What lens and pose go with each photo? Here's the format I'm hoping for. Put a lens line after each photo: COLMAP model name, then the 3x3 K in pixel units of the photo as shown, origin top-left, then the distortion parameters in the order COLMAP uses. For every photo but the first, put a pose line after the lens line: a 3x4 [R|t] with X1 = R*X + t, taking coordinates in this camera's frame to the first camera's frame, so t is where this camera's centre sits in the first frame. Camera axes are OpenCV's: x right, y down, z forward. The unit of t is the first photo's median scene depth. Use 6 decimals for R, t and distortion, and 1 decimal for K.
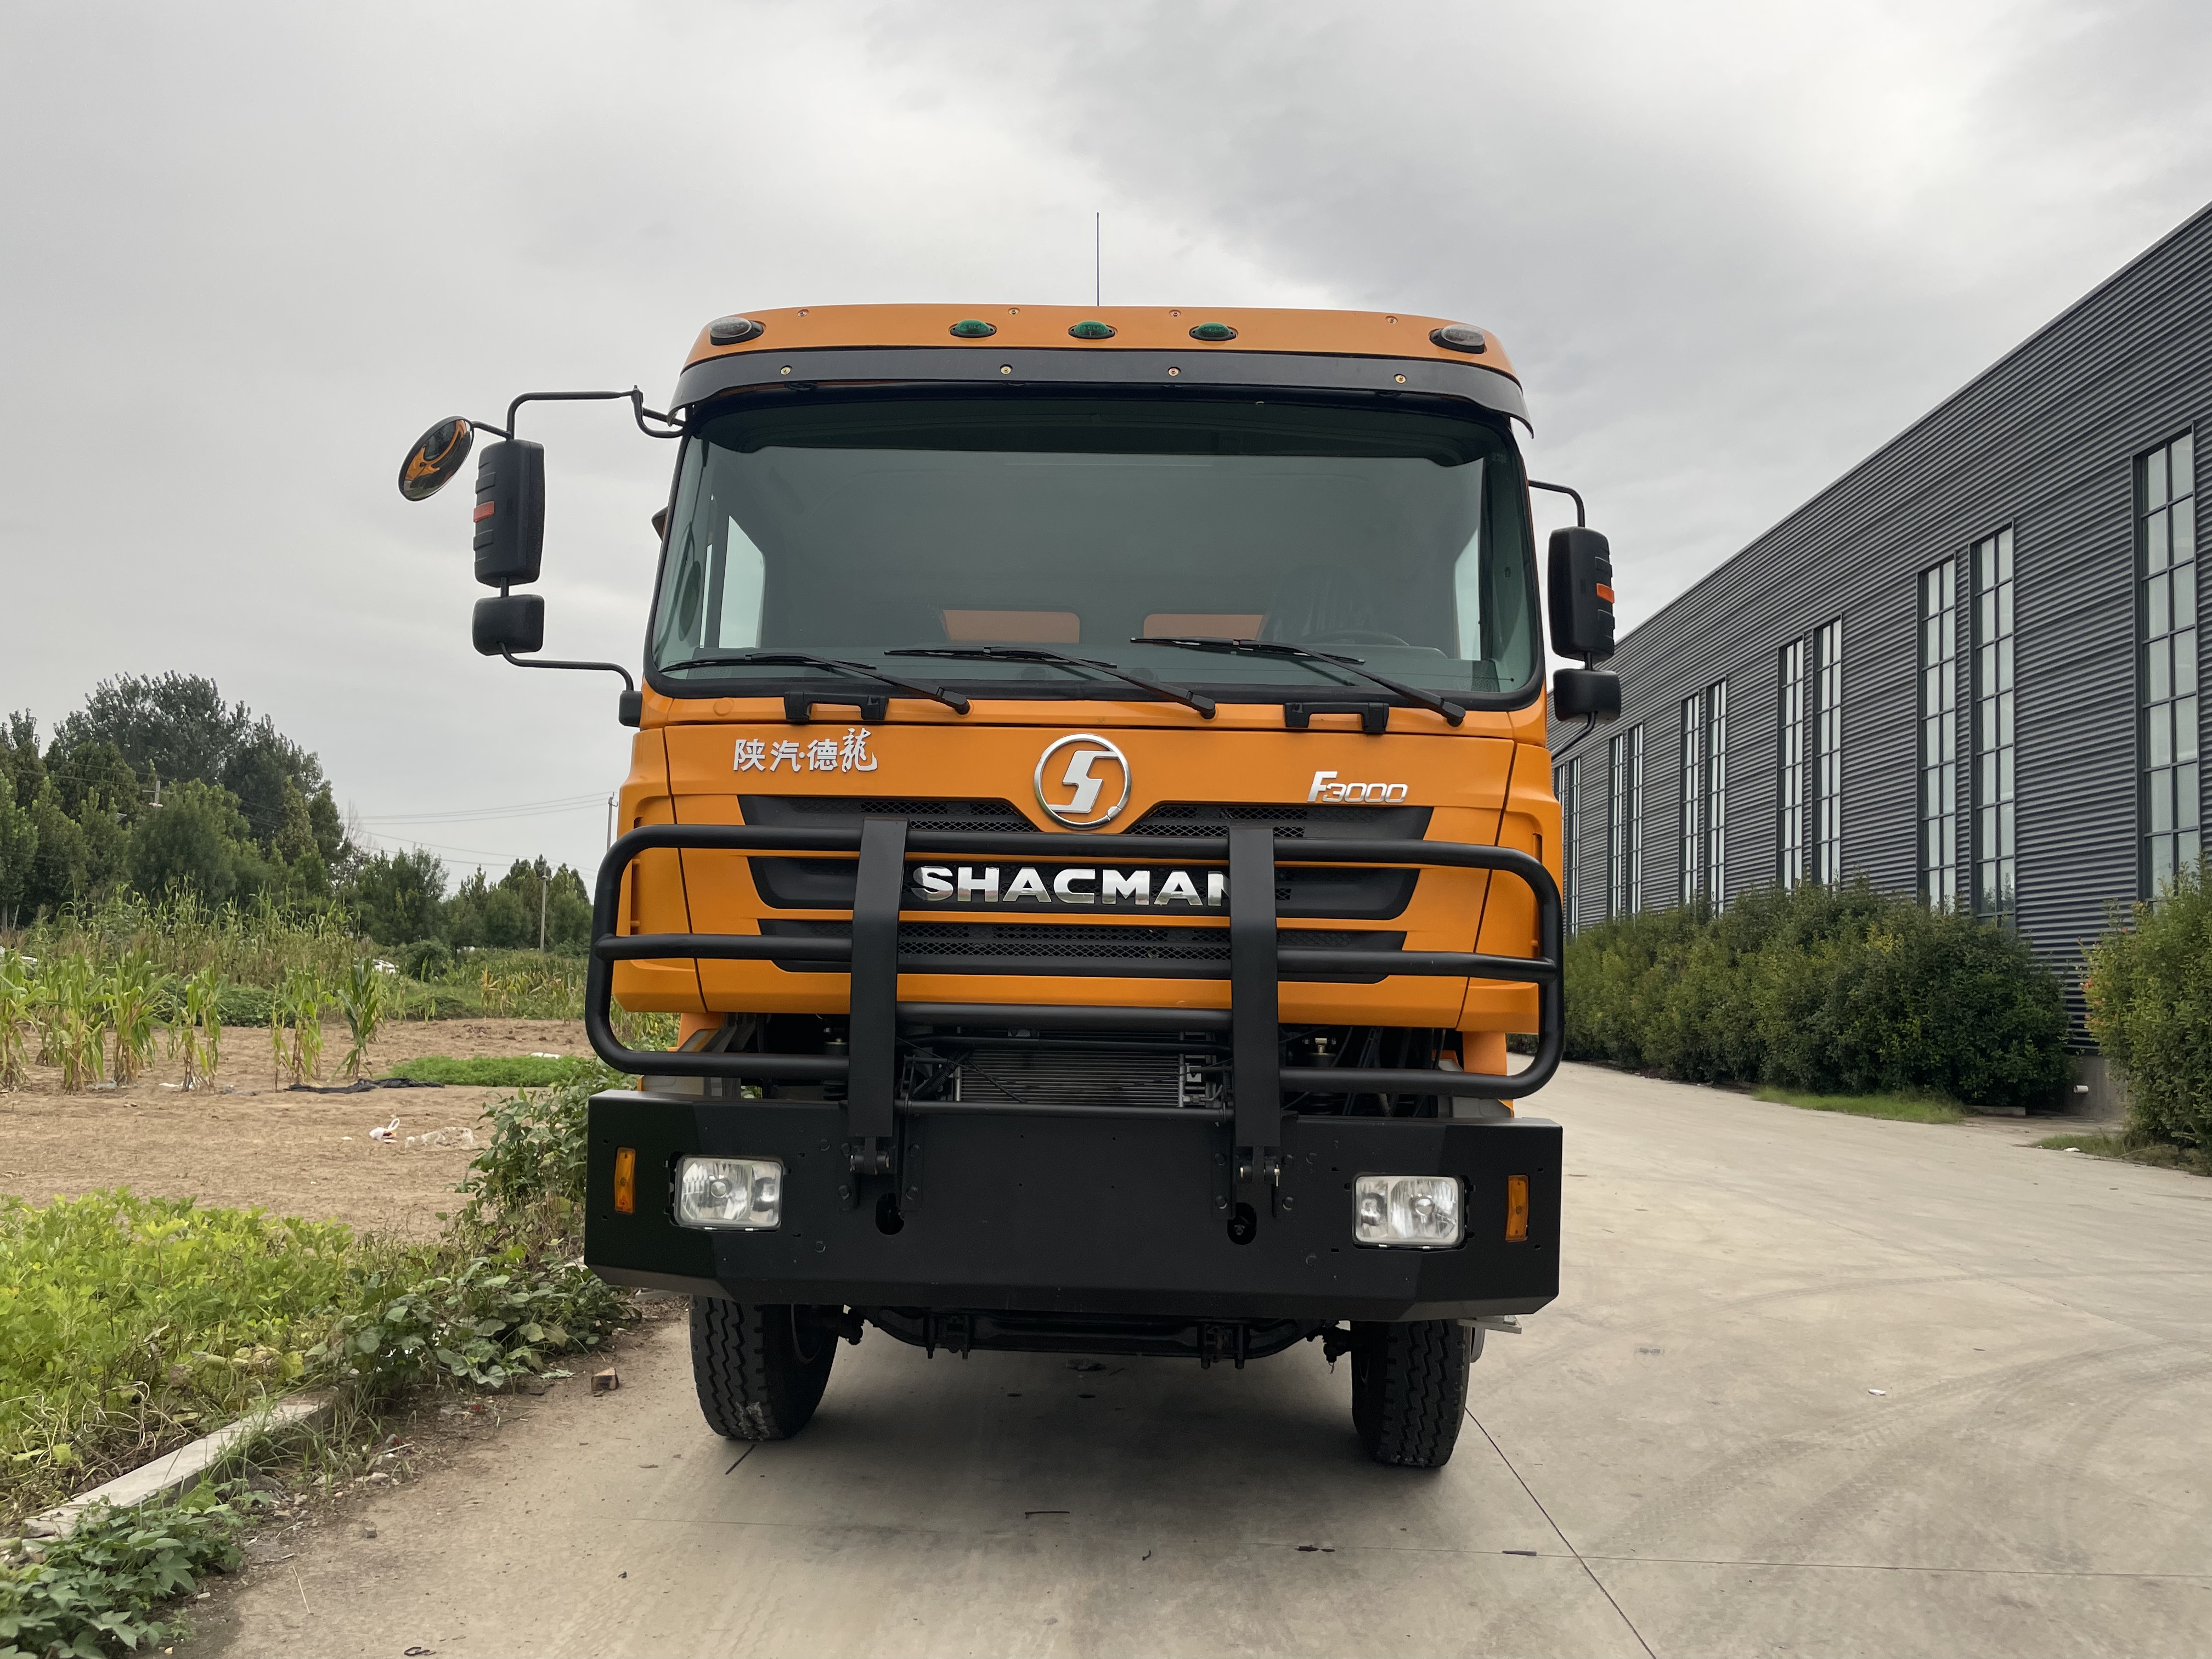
lens RADIAL K [[1706.0, 0, 1106.0], [0, 1706.0, 829.5], [0, 0, 1]] dist [0.072612, -0.116523]
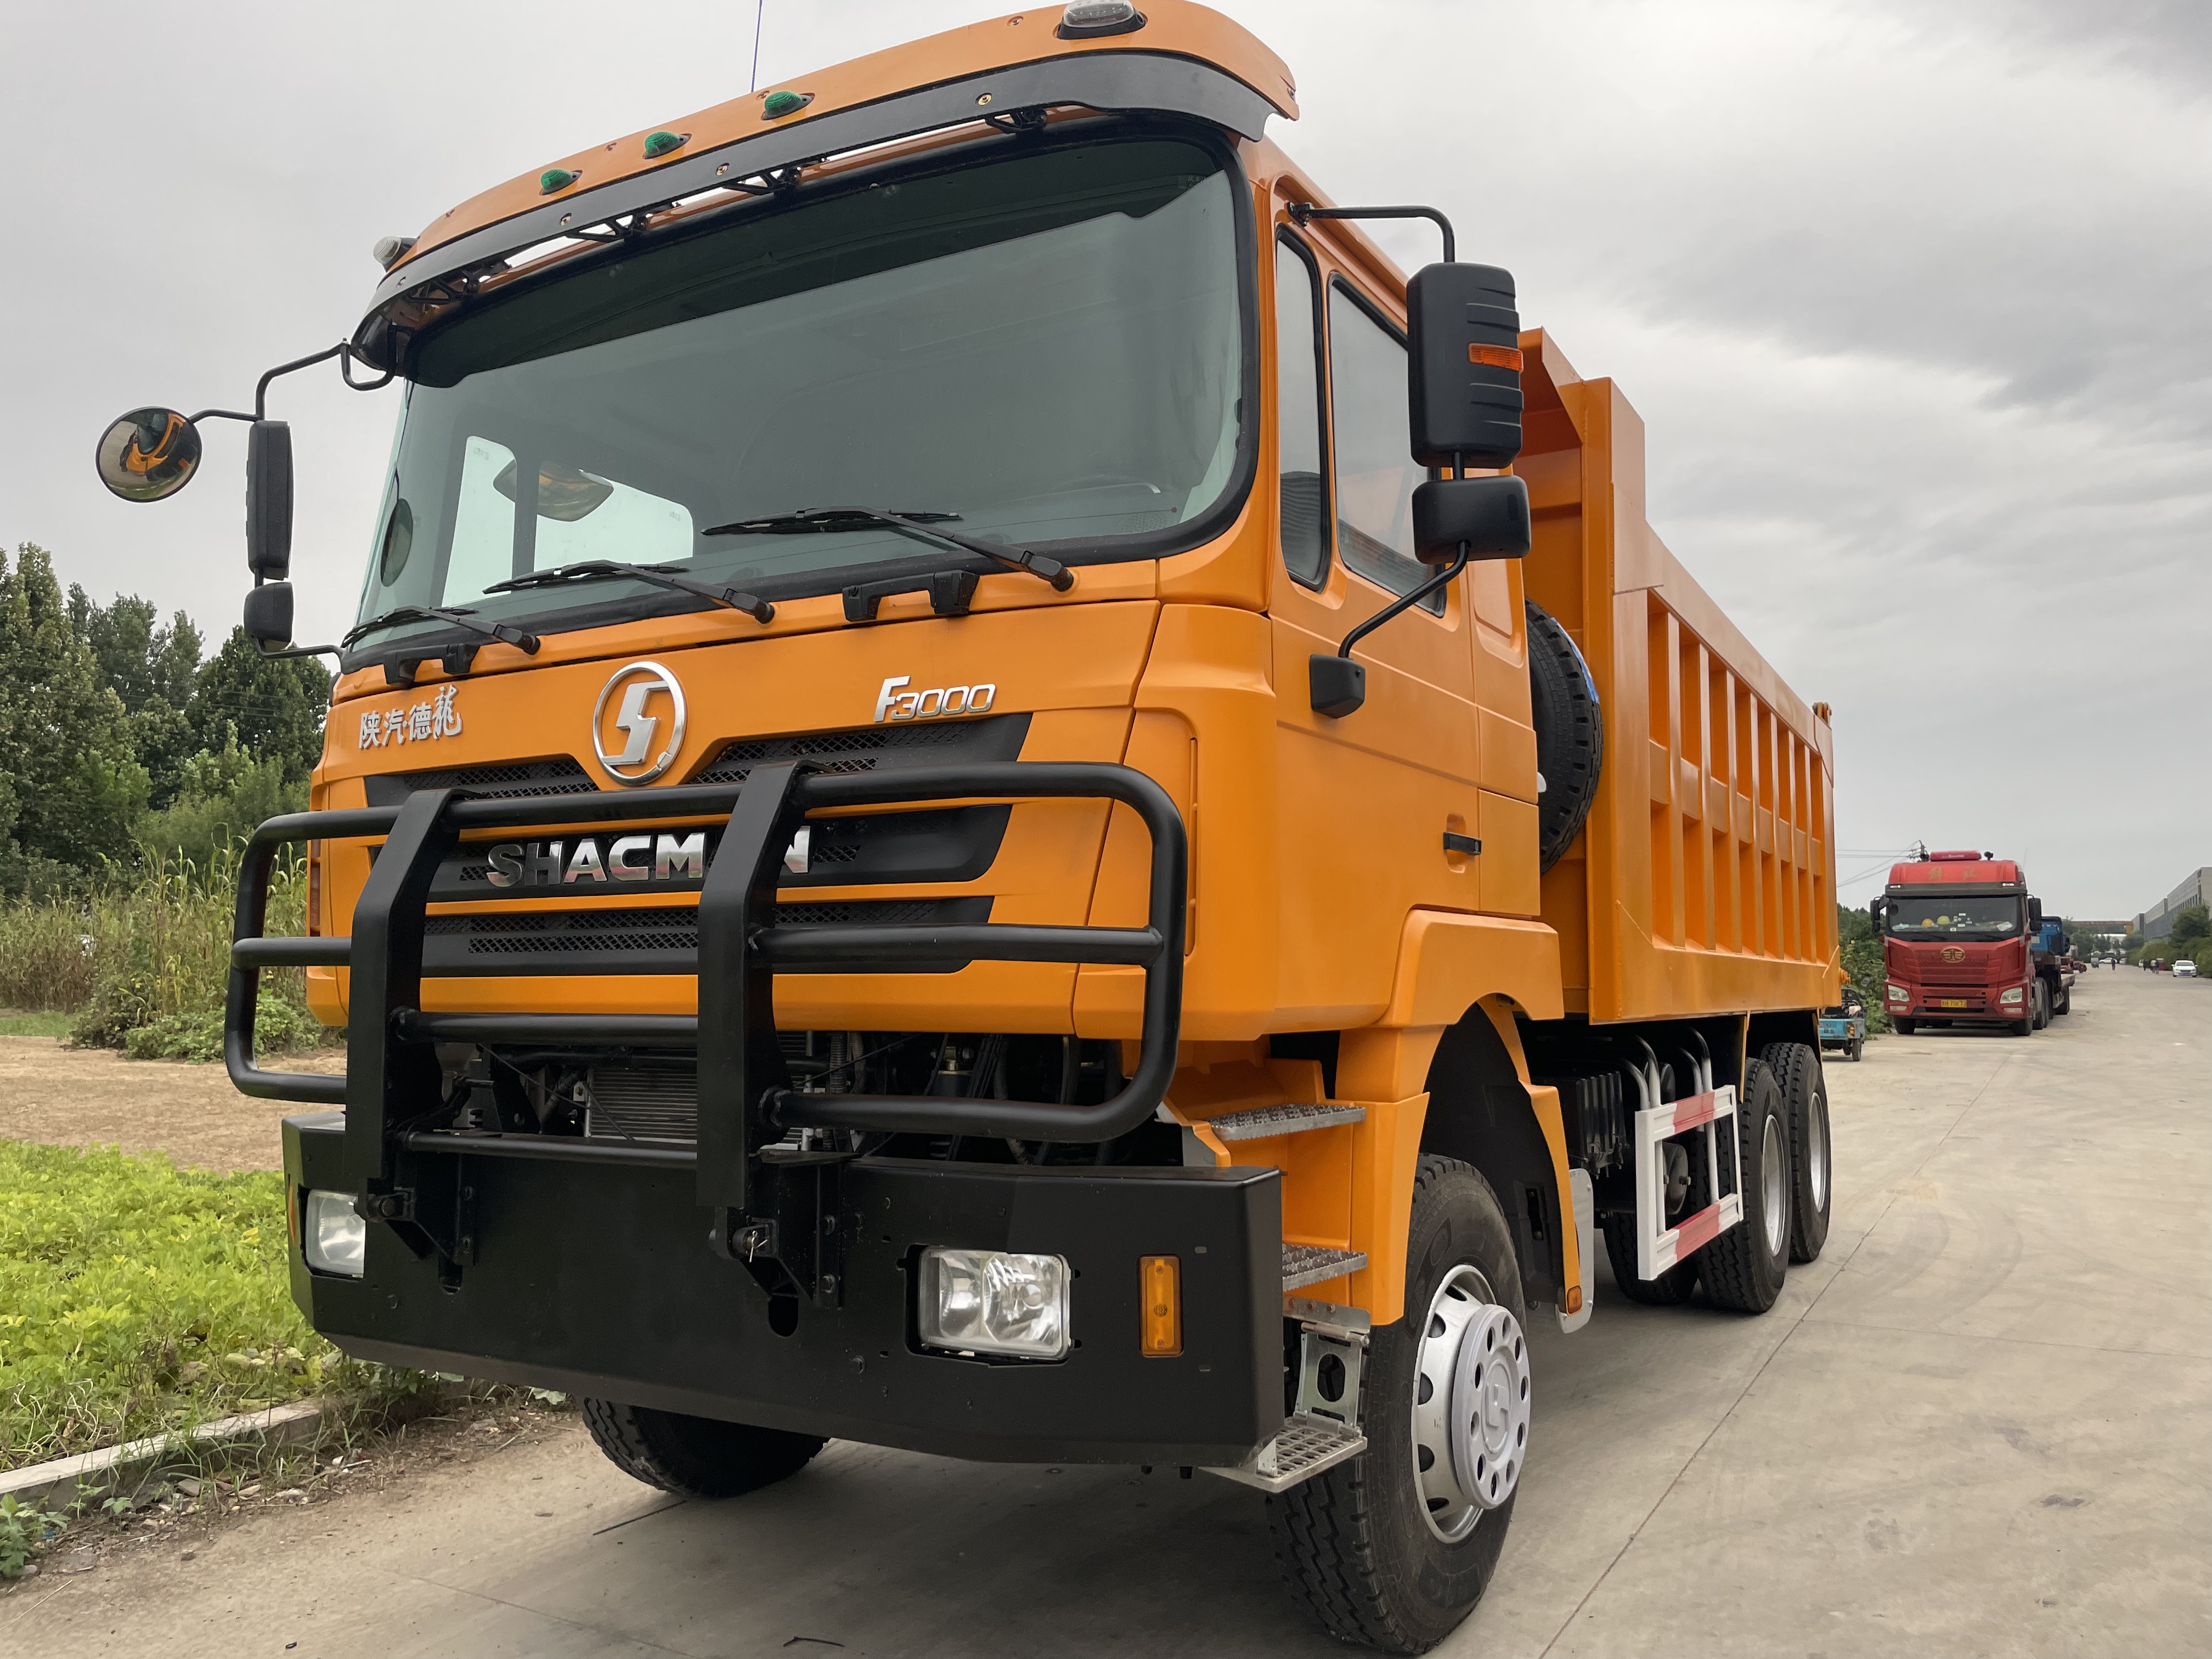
lens RADIAL K [[1704.7, 0, 1085.3], [0, 1704.7, 840.6], [0, 0, 1]] dist [0.087267, -0.138449]
pose [[0.873703, -0.062672, -0.482405, 0.532963], [0.071161, 0.997465, -0.000704, 0.039759], [0.481226, -0.033713, 0.875948, 0.409366]]
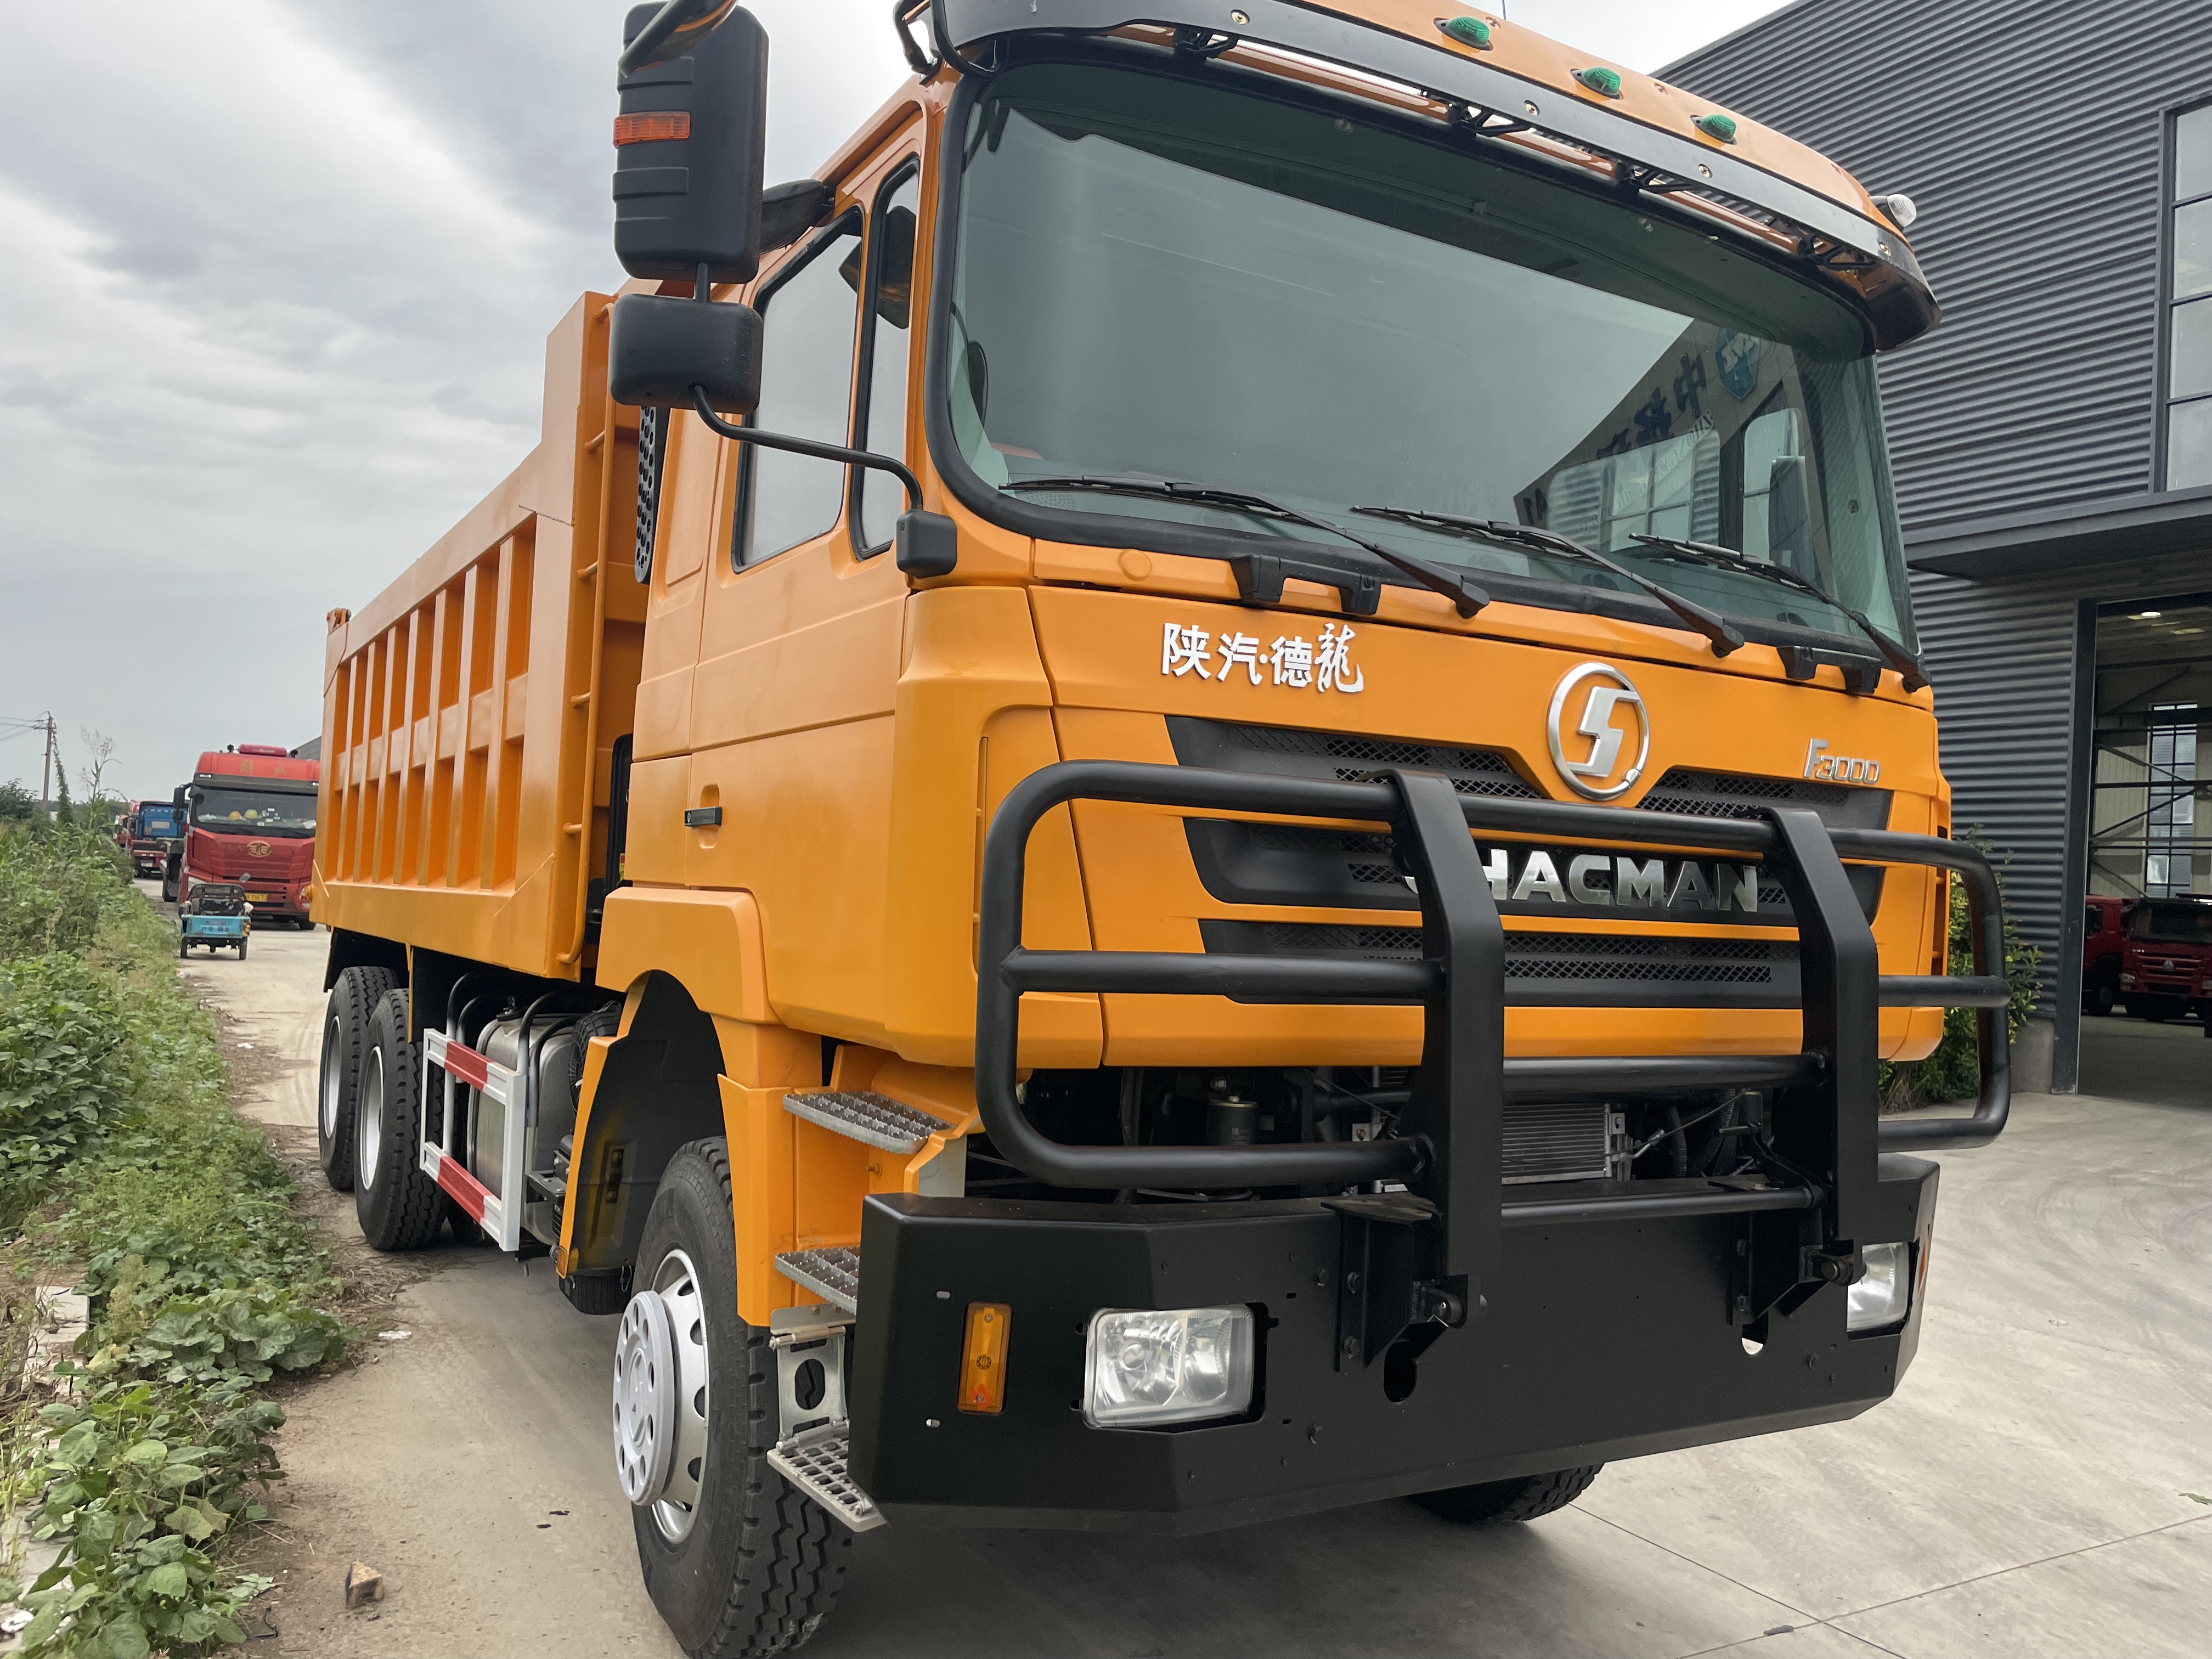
lens RADIAL K [[1706.0, 0, 1106.0], [0, 1706.0, 829.5], [0, 0, 1]] dist [0.072612, -0.116523]
pose [[0.849015, 0.034409, 0.527247, -0.557418], [-0.077347, 0.995221, 0.059601, -0.014150], [-0.522677, -0.091383, 0.847619, 0.495227]]
